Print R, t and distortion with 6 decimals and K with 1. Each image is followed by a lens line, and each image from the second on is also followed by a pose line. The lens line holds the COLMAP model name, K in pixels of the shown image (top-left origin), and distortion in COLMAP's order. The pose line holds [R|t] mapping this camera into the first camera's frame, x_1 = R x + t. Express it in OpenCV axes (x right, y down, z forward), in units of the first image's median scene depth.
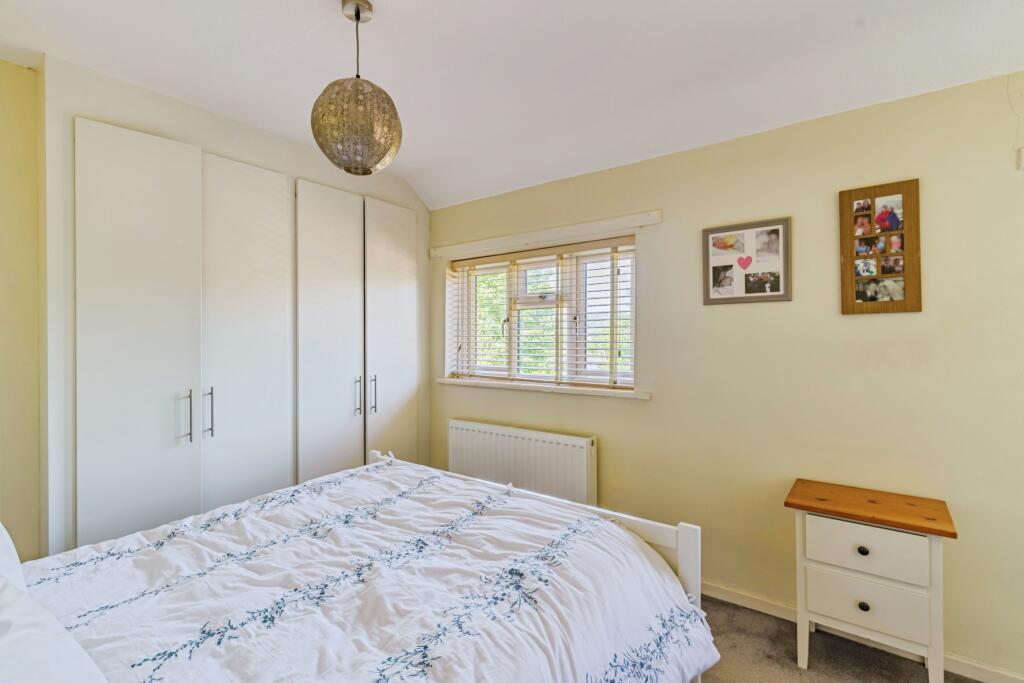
lens RADIAL K [[472.4, 0, 512.0], [0, 472.4, 341.5], [0, 0, 1]] dist [0.008904, -0.000220]
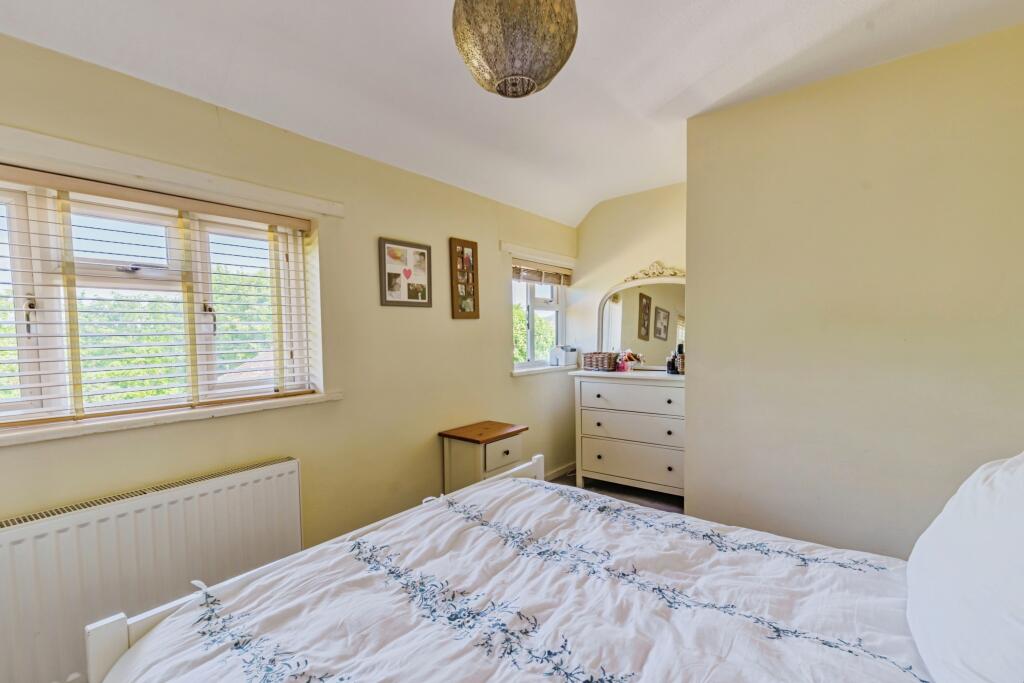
lens RADIAL K [[464.9, 0, 511.5], [0, 464.9, 365.7], [0, 0, 1]] dist [0.016742, -0.000152]
pose [[0.014933, -0.067757, 0.997590, -0.797319], [0.025549, 0.997401, 0.067361, -0.001646], [-0.999562, 0.024481, 0.016626, 0.771396]]
